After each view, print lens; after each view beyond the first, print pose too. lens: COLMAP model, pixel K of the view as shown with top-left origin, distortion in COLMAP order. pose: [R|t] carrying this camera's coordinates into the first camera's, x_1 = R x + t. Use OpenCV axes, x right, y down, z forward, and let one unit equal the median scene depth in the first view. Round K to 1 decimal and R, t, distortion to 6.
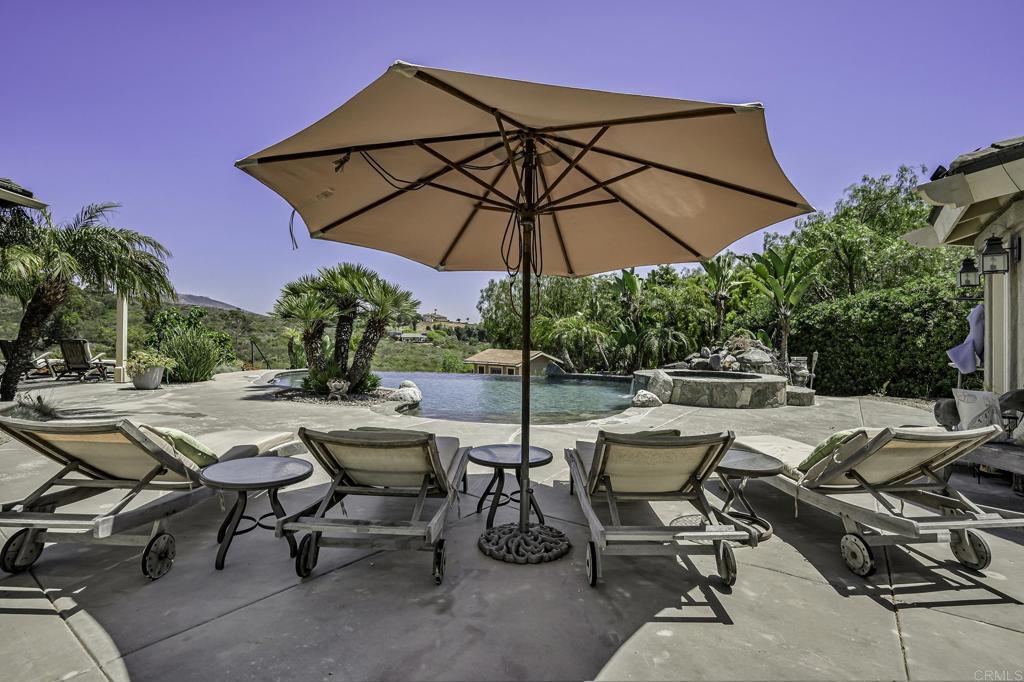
lens RADIAL K [[533.6, 0, 514.4], [0, 533.6, 337.4], [0, 0, 1]] dist [-0.004721, -0.000227]
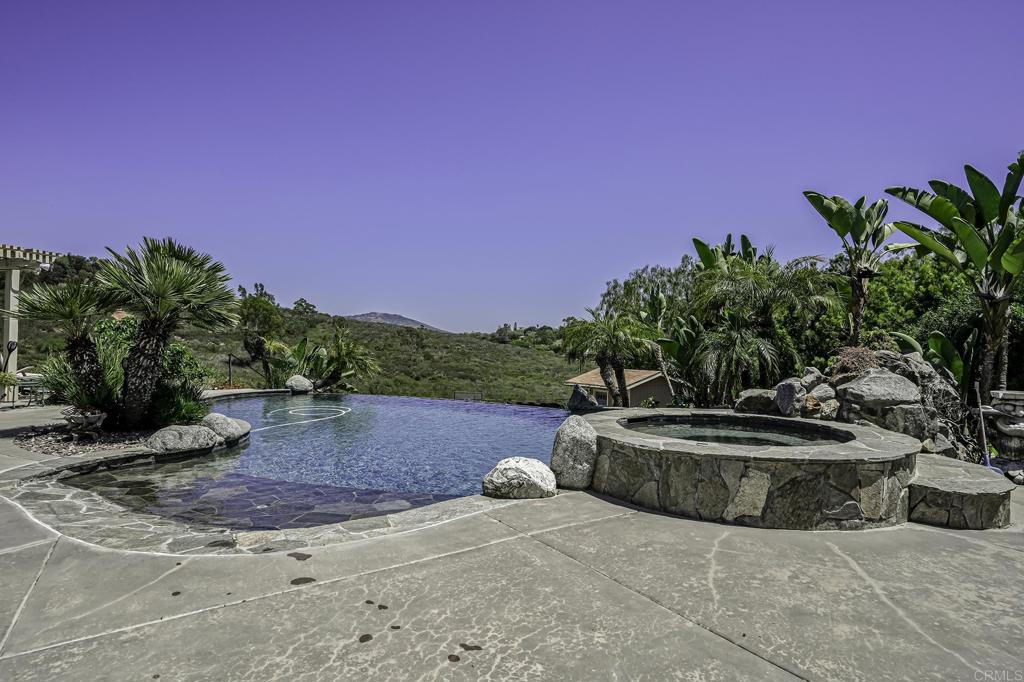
lens RADIAL K [[561.1, 0, 509.9], [0, 561.1, 341.1], [0, 0, 1]] dist [-0.014561, 0.001961]
pose [[0.924355, -0.007693, -0.381455, 0.340762], [-0.001634, 0.999708, -0.024121, 0.007994], [0.381529, 0.022920, 0.924073, 0.444640]]
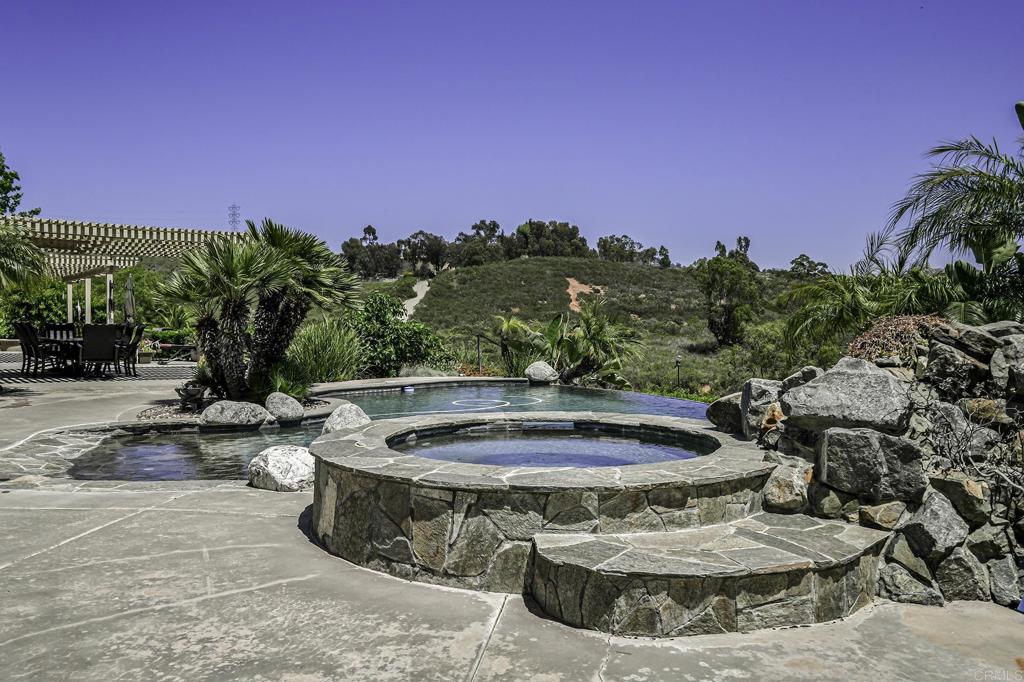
lens RADIAL K [[849.3, 0, 512.2], [0, 849.3, 342.3], [0, 0, 1]] dist [0.016369, 0.003020]
pose [[0.417193, 0.007185, -0.908789, 0.732501], [-0.003917, 0.999974, 0.006108, 0.011295], [0.908809, 0.001011, 0.417210, 0.717939]]
